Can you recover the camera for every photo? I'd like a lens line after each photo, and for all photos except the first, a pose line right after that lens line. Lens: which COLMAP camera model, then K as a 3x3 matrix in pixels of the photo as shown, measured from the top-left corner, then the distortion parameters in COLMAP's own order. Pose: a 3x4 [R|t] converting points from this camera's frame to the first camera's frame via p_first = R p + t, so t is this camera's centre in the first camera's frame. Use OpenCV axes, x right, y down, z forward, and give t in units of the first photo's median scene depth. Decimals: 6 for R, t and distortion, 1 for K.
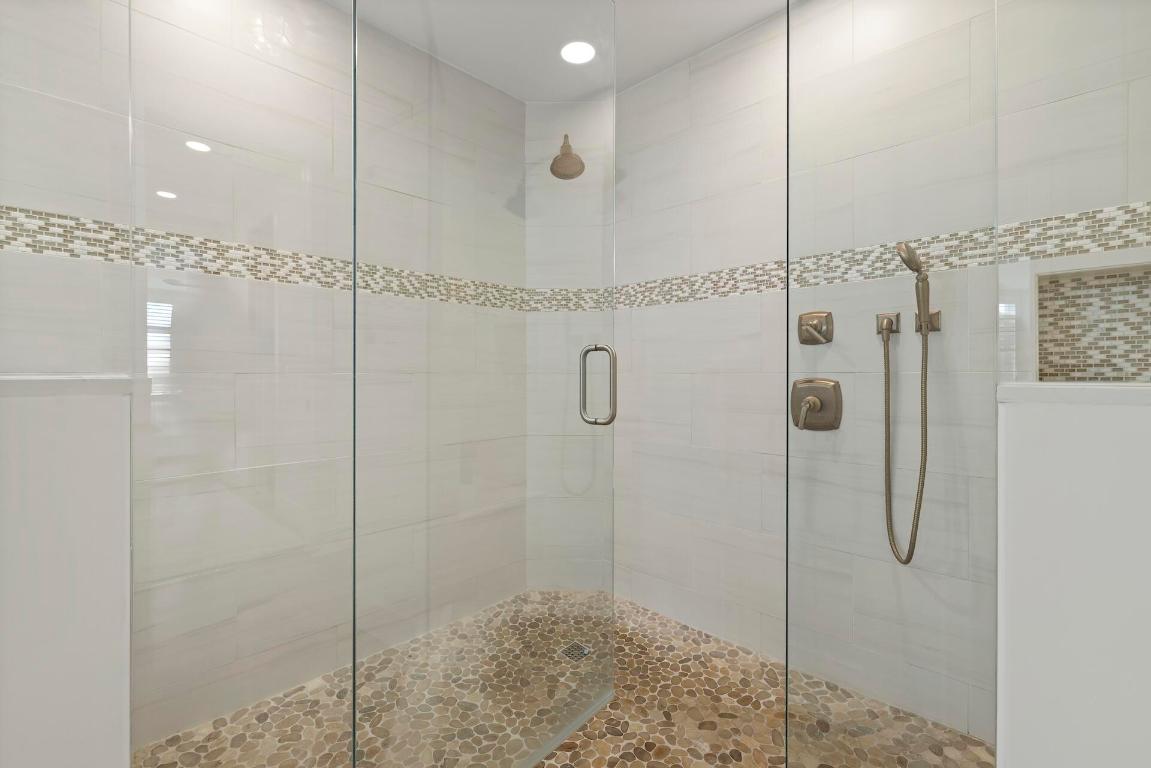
lens RADIAL K [[496.3, 0, 572.0], [0, 496.3, 378.1], [0, 0, 1]] dist [0.008306, -0.001028]
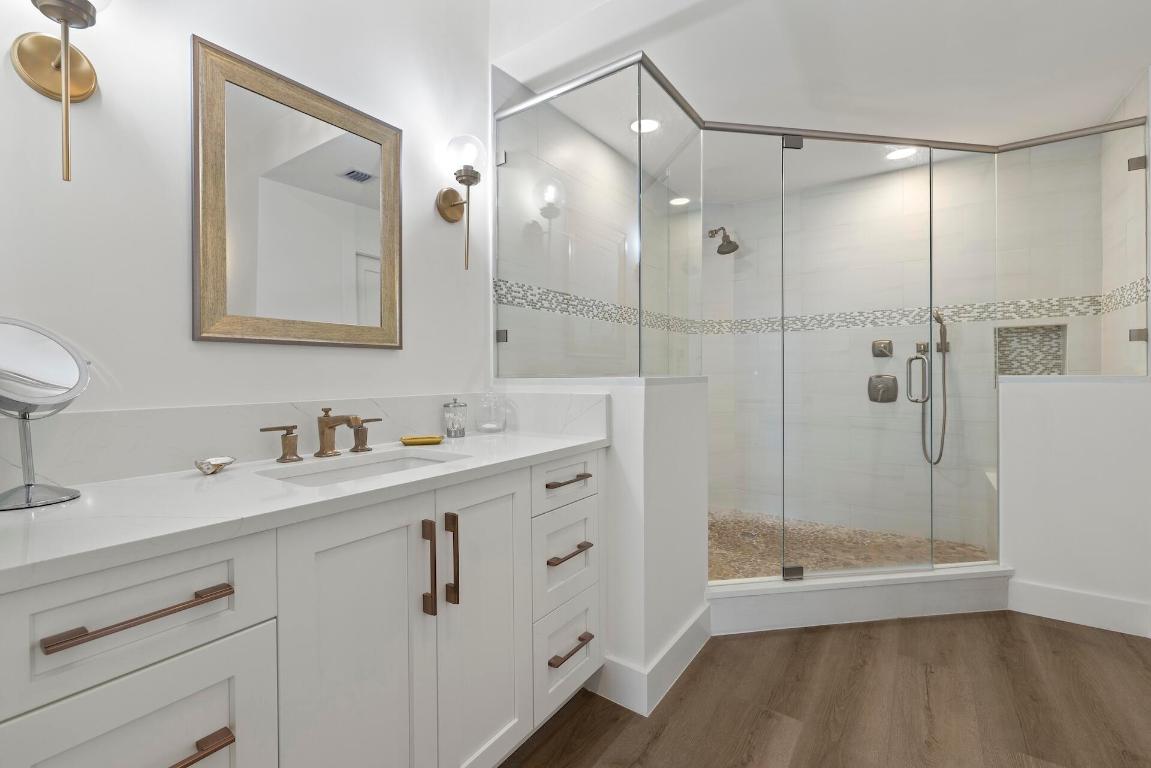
lens RADIAL K [[496.3, 0, 574.4], [0, 496.3, 376.7], [0, 0, 1]] dist [0.008306, -0.001028]
pose [[0.987328, -0.006644, 0.158556, -1.070798], [0.006990, 0.999974, -0.001623, 0.001777], [-0.158541, 0.002710, 0.987349, -0.758589]]
